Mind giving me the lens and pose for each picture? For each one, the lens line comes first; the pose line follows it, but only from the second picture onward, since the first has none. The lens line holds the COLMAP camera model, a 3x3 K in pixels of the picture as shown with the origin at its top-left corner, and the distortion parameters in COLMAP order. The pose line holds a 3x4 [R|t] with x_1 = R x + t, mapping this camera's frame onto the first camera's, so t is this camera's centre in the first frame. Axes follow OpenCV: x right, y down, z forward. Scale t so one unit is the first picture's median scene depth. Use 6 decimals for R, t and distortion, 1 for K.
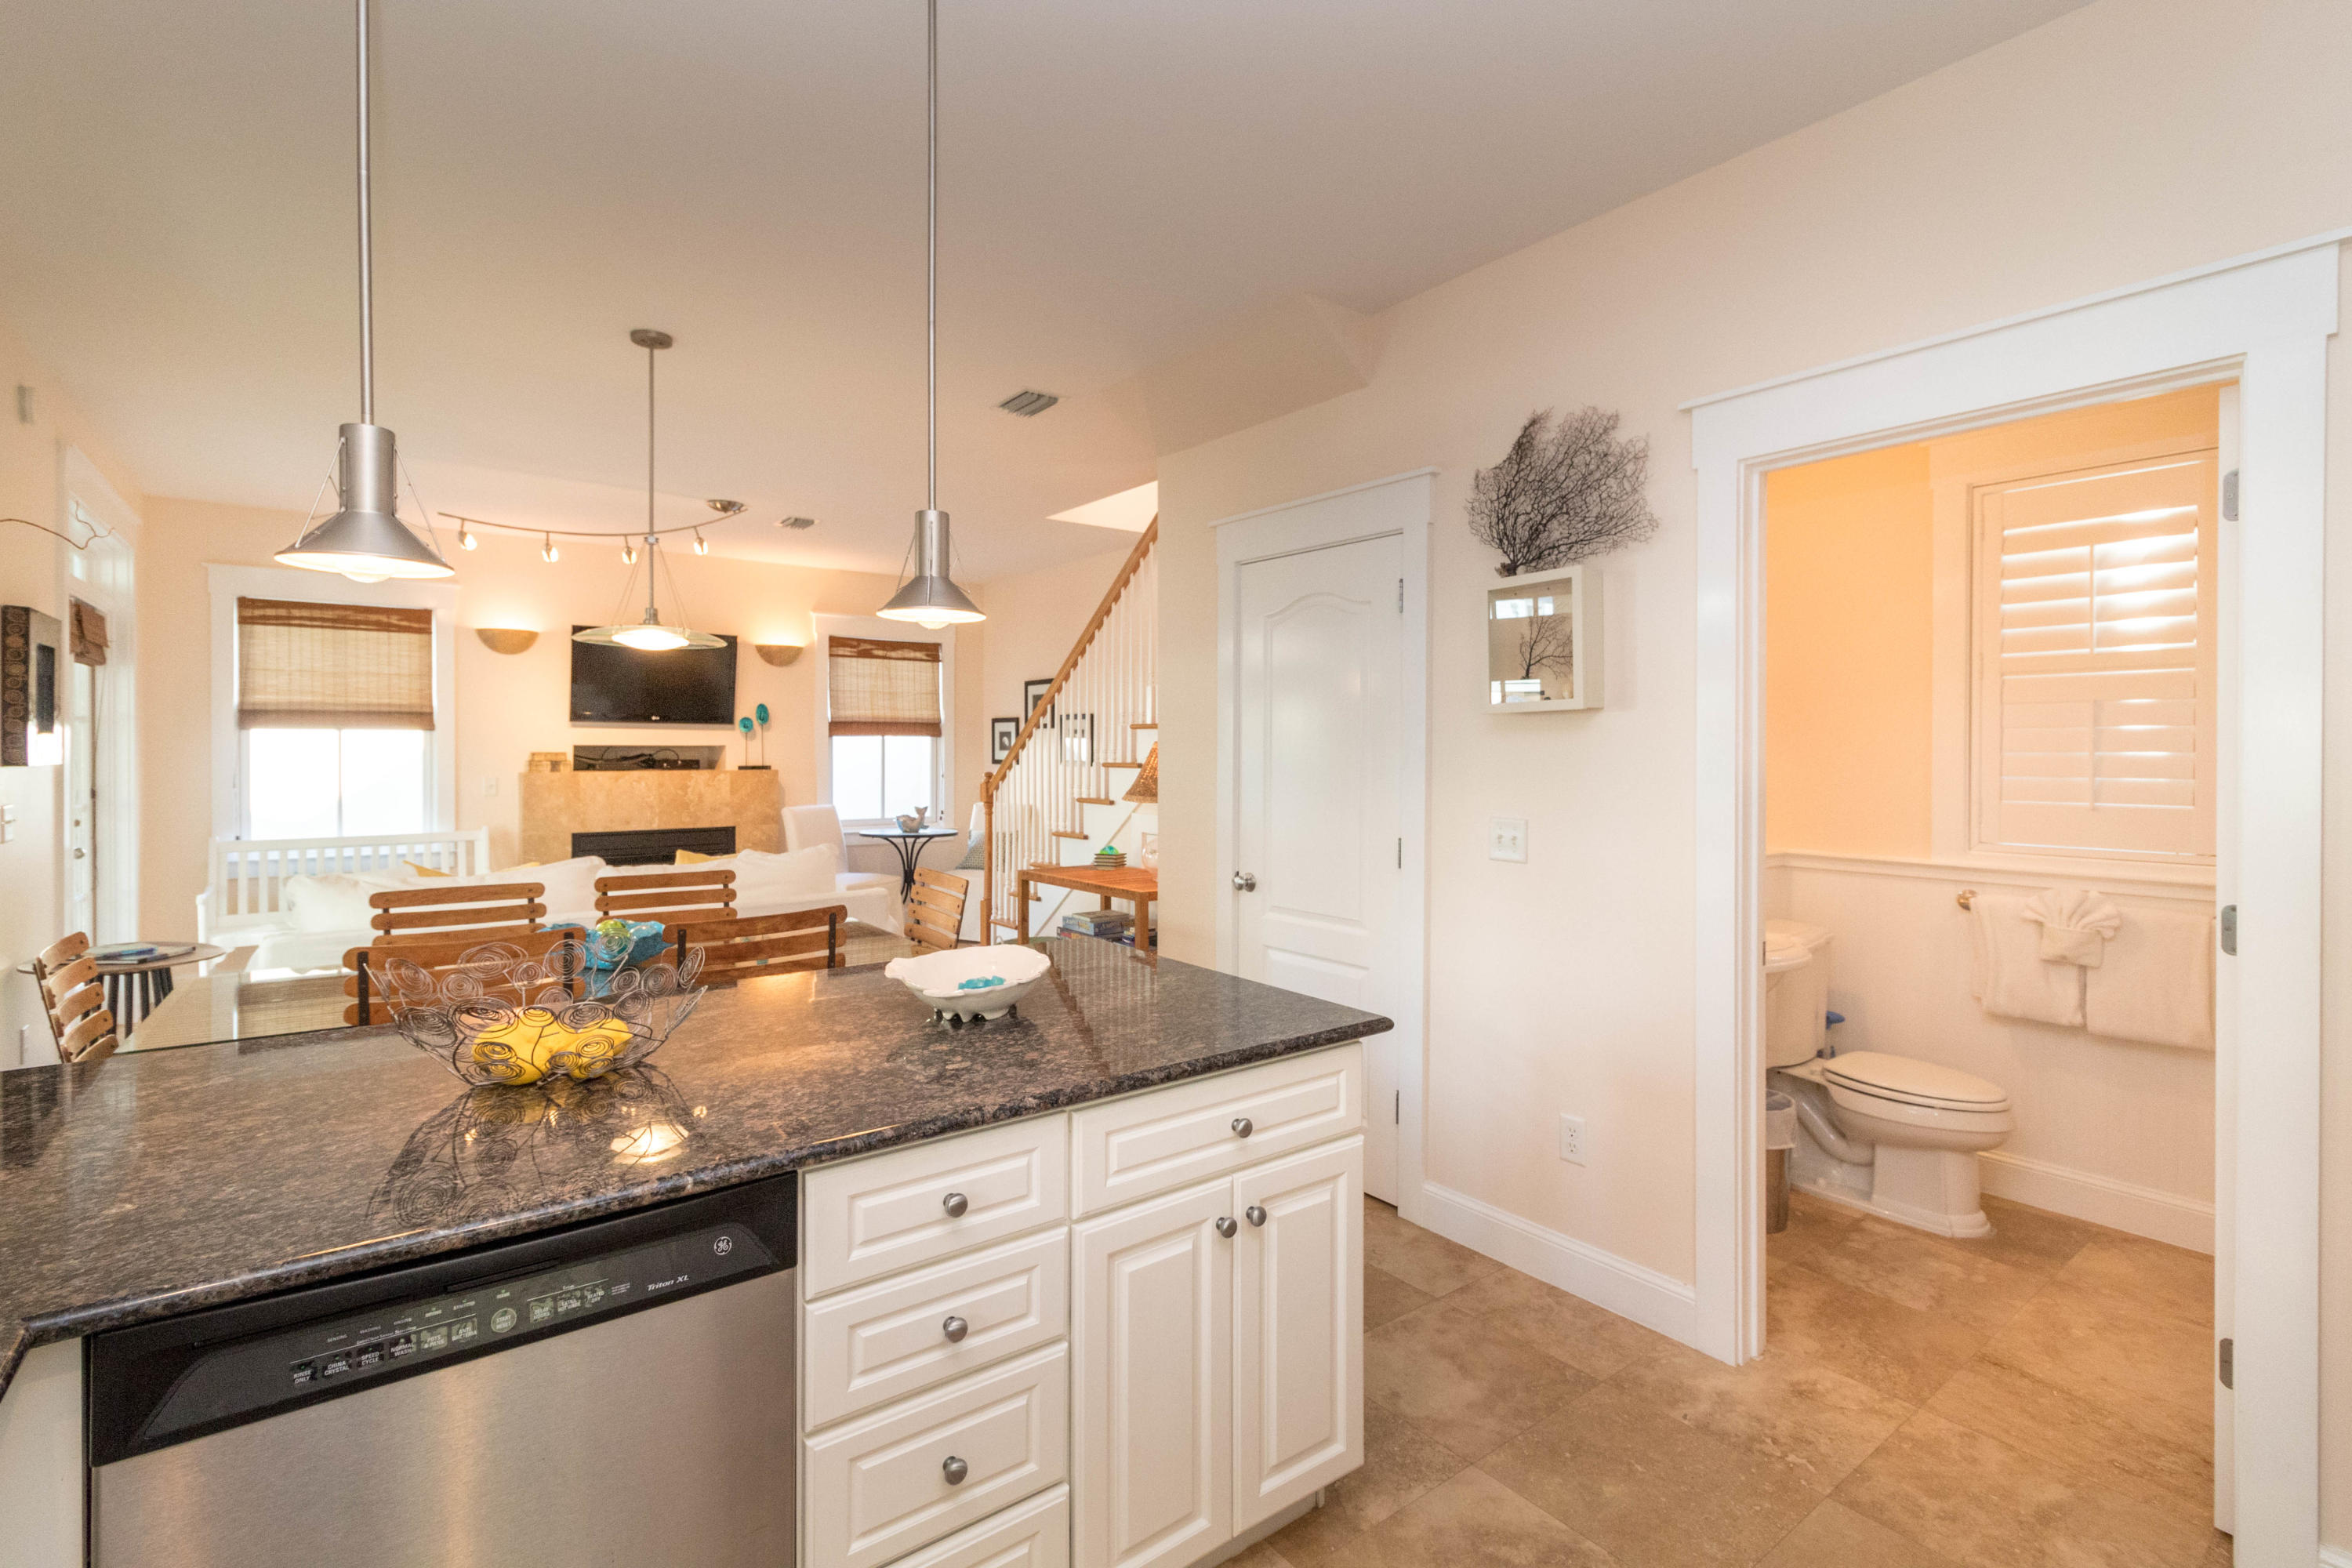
lens RADIAL K [[1075.4, 0, 1180.7], [0, 1075.4, 750.1], [0, 0, 1]] dist [0.003342, 0.000315]
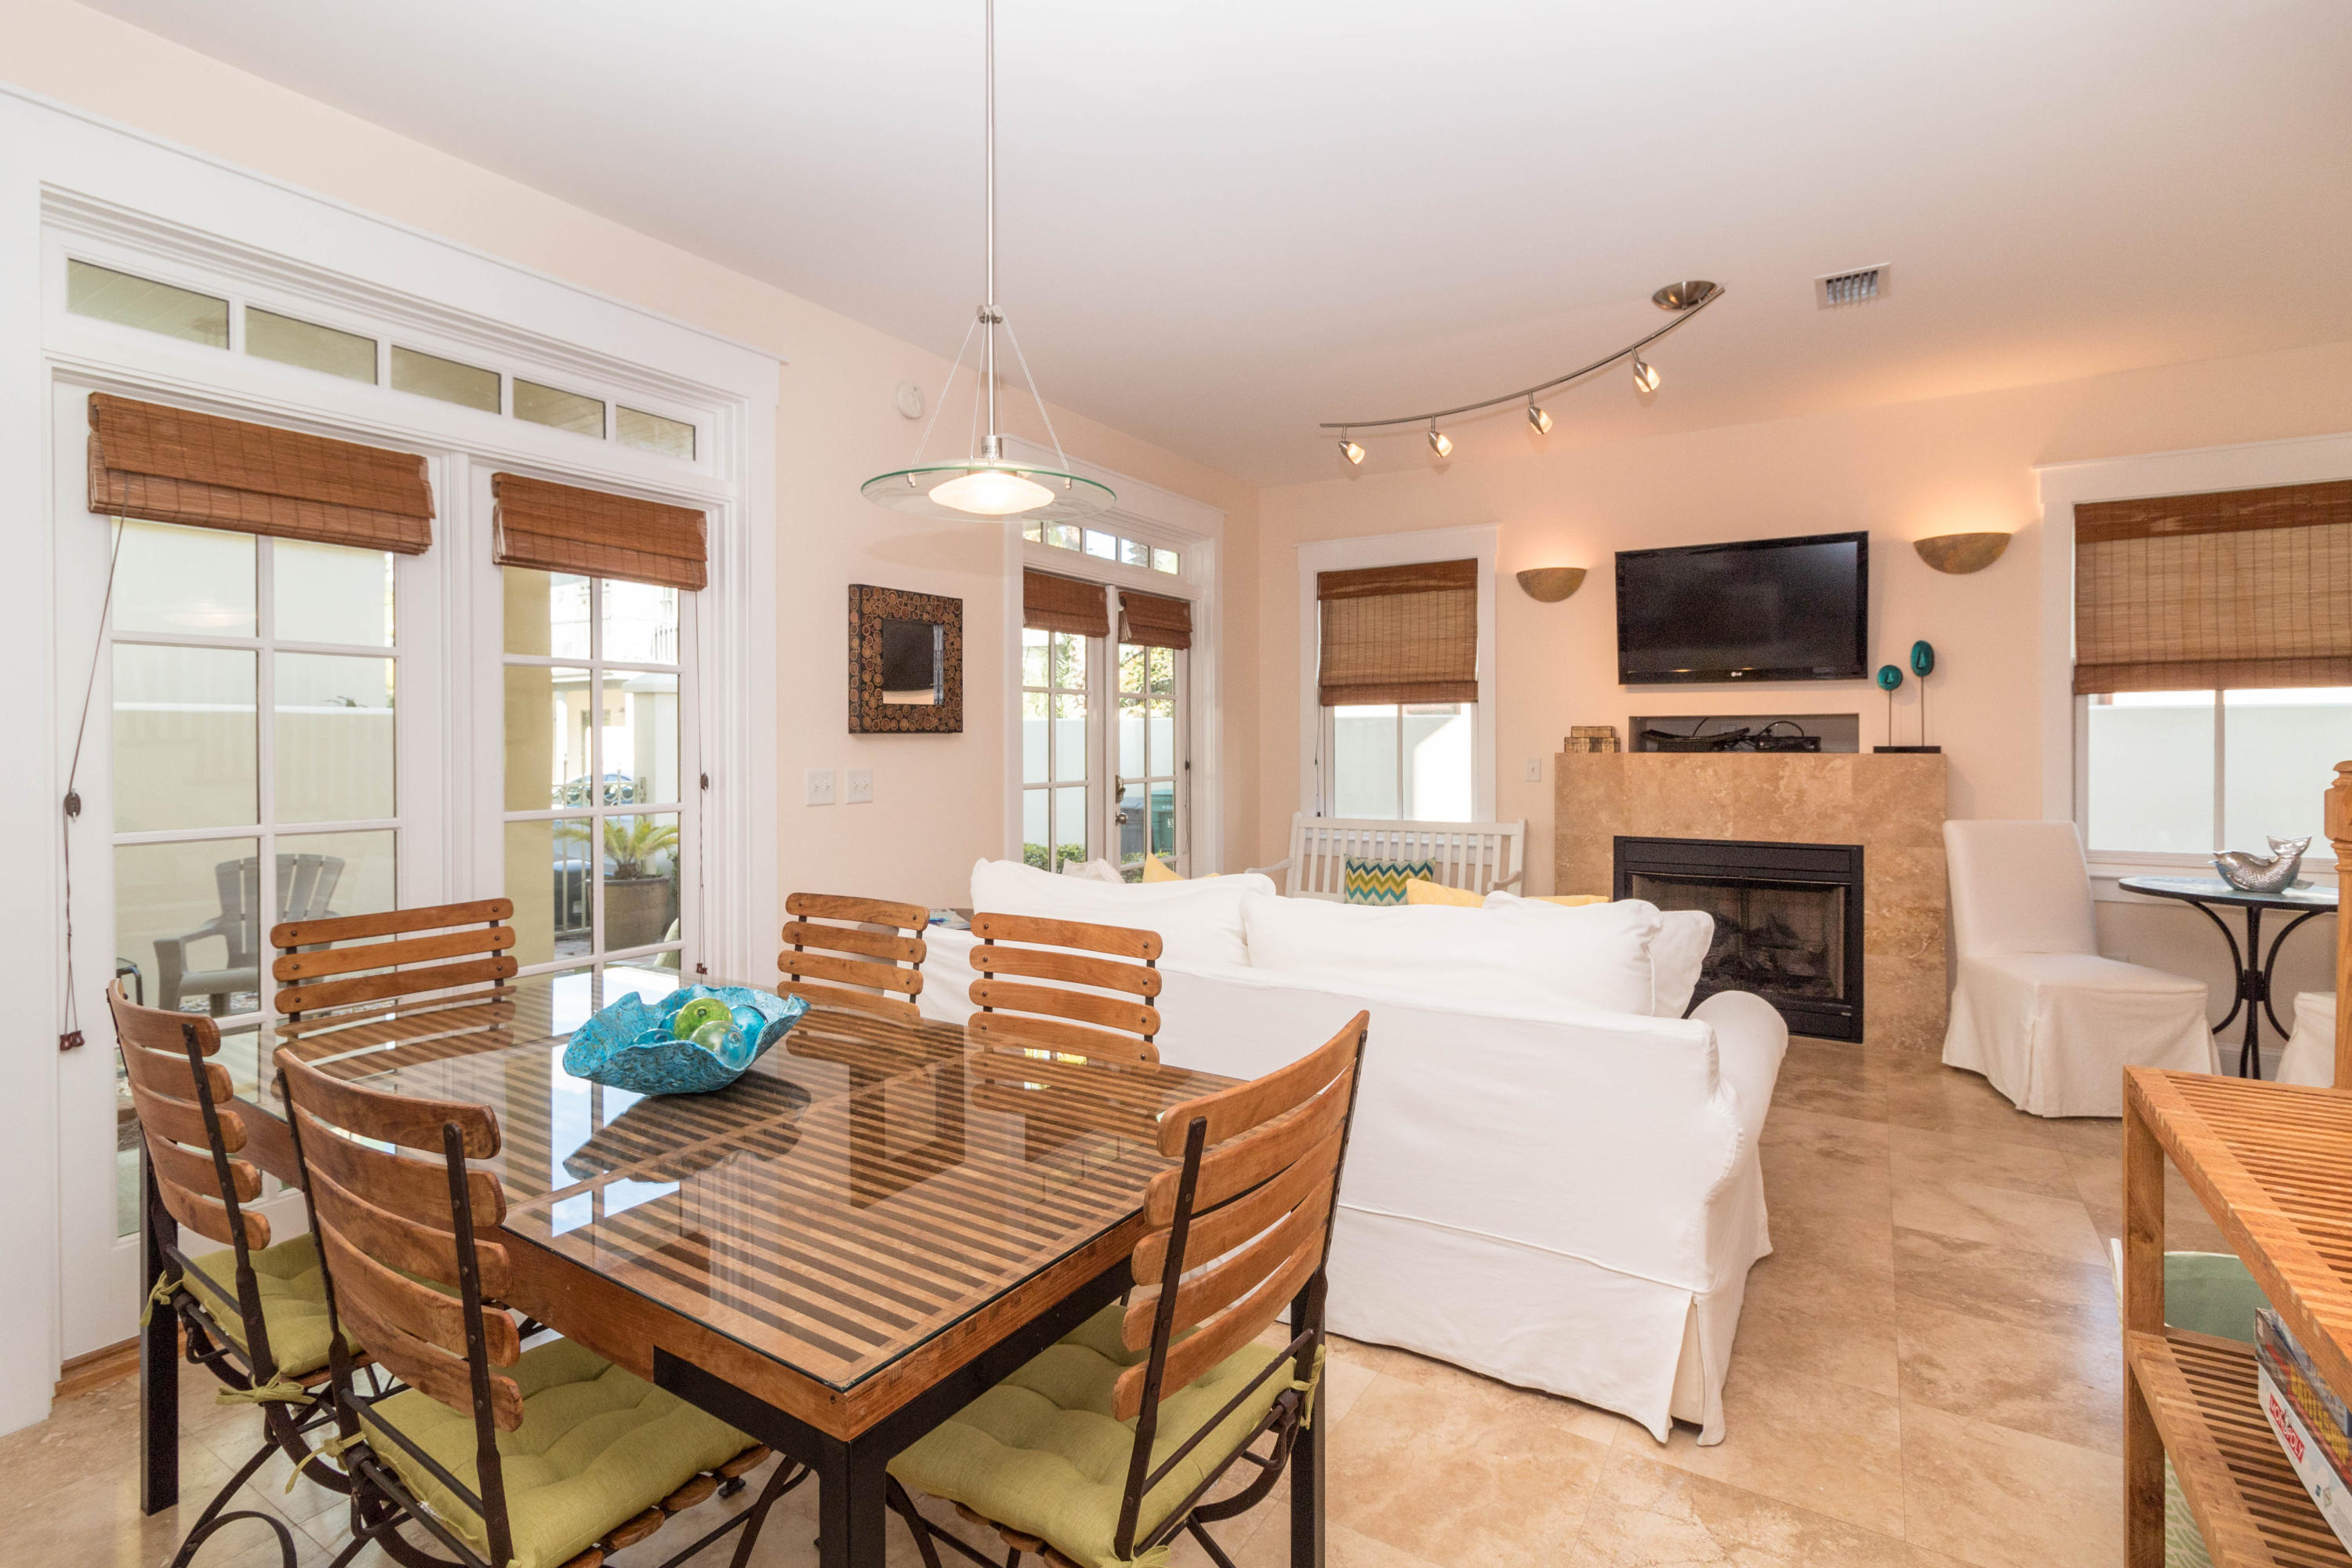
lens RADIAL K [[1103.5, 0, 1211.0], [0, 1103.5, 753.0], [0, 0, 1]] dist [0.004329, 0.000205]
pose [[0.356185, 0.008416, -0.934378, 0.042865], [0.002623, 0.999946, 0.010006, 0.012875], [0.934412, -0.006015, 0.356144, 0.493447]]
